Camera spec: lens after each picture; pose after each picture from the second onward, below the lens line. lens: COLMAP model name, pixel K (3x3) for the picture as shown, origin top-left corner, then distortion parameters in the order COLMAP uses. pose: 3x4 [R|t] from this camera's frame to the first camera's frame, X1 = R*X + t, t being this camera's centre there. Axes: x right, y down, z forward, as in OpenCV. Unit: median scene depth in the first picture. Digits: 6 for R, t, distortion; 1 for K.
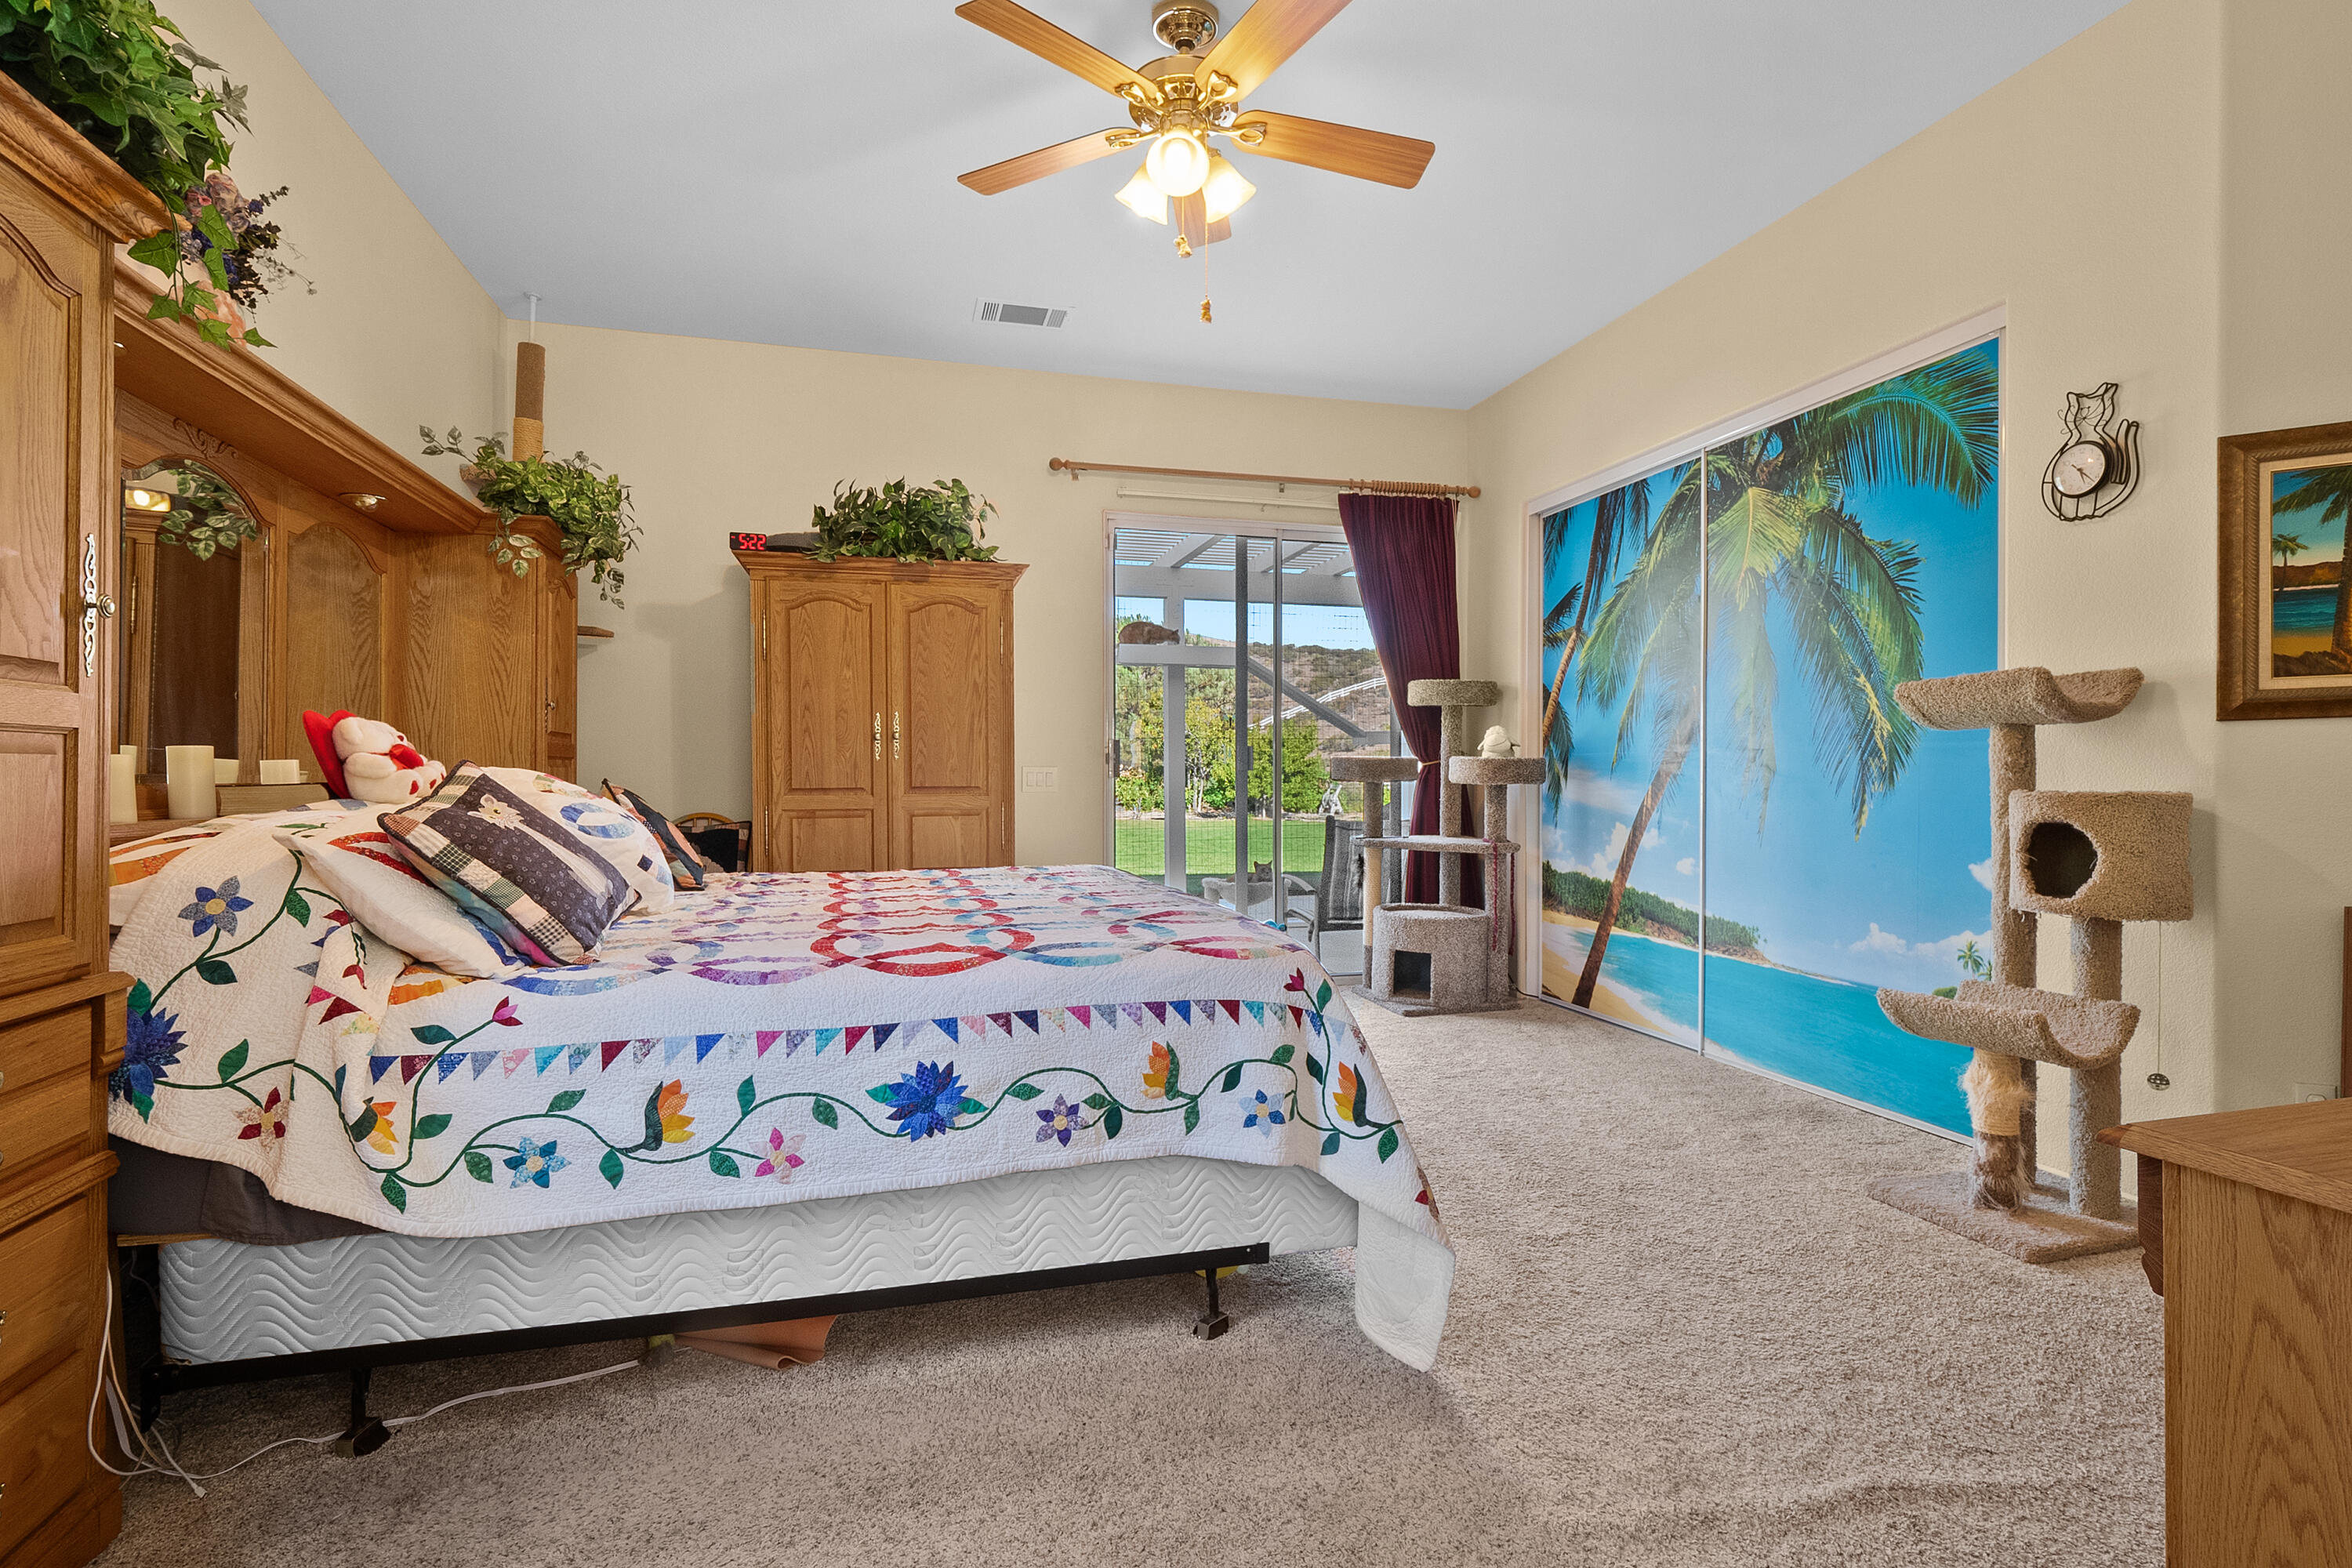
lens RADIAL K [[1119.1, 0, 1176.0], [0, 1119.1, 784.0], [0, 0, 1]] dist [-0.001400, -0.007543]
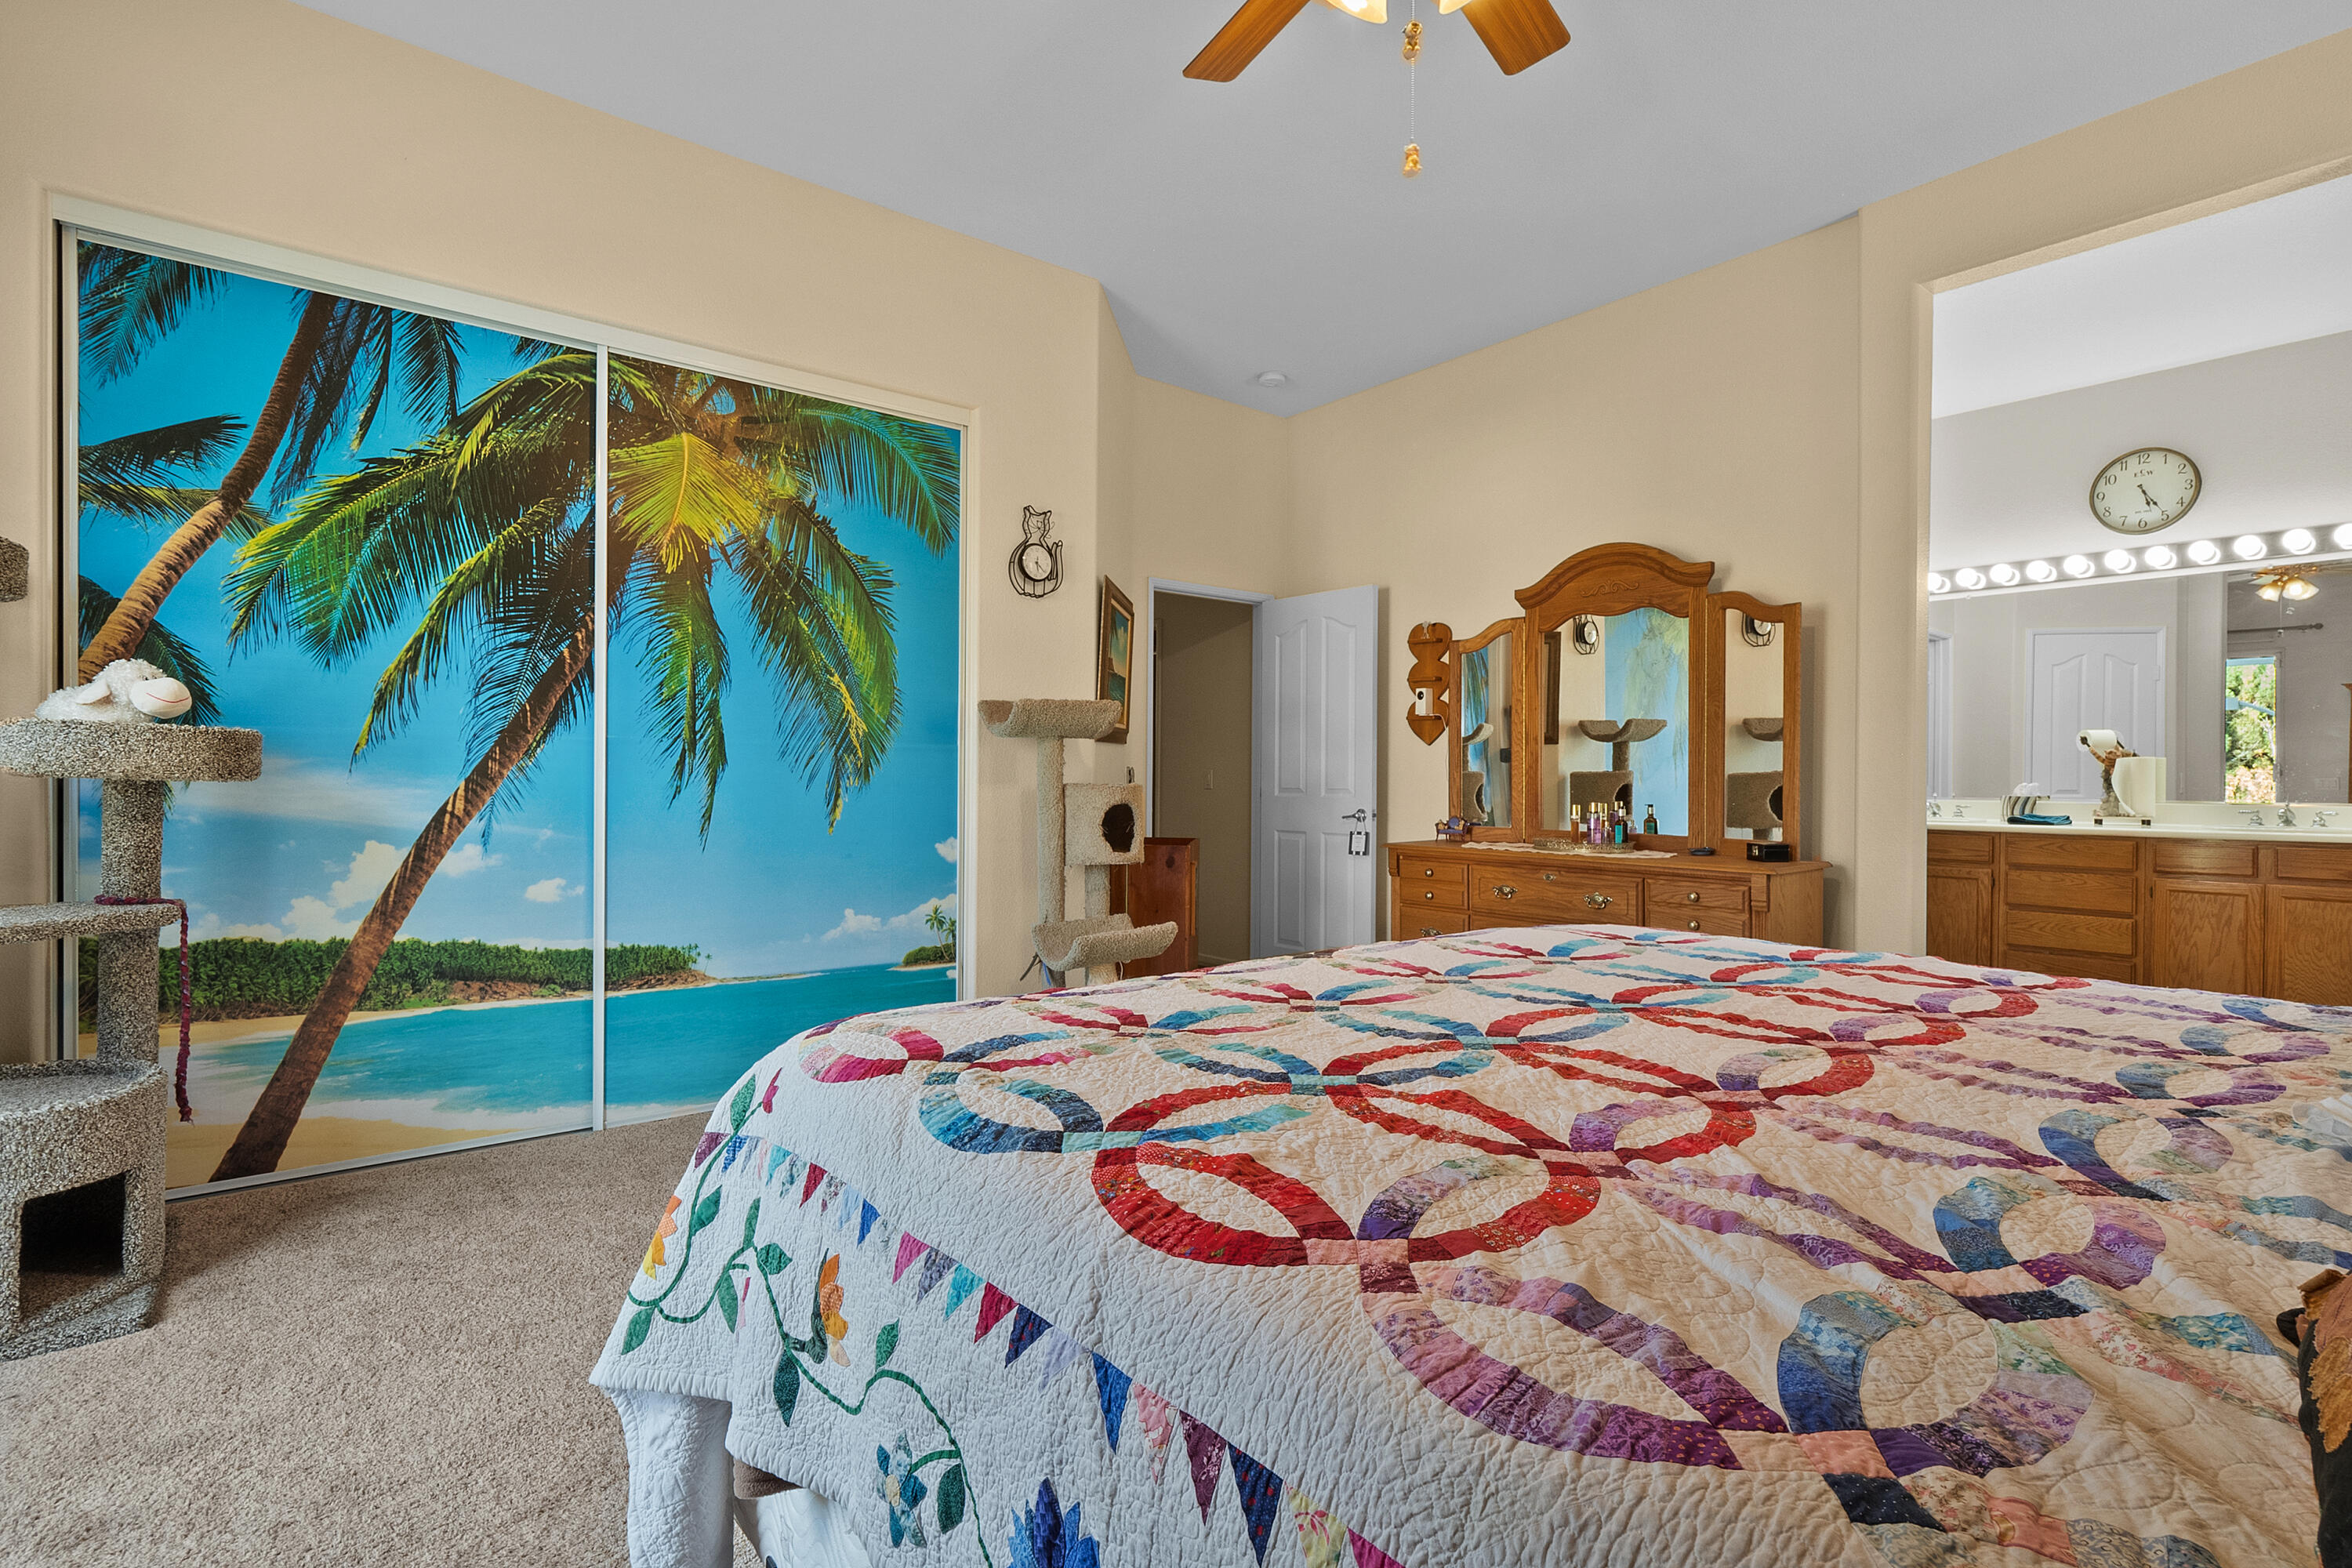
lens RADIAL K [[1119.1, 0, 1176.0], [0, 1119.1, 784.0], [0, 0, 1]] dist [-0.001400, -0.007543]
pose [[-0.405348, -0.009681, 0.914111, -0.386513], [-0.002313, 0.999952, 0.009564, -0.004900], [-0.914160, 0.001762, -0.405351, 0.920580]]
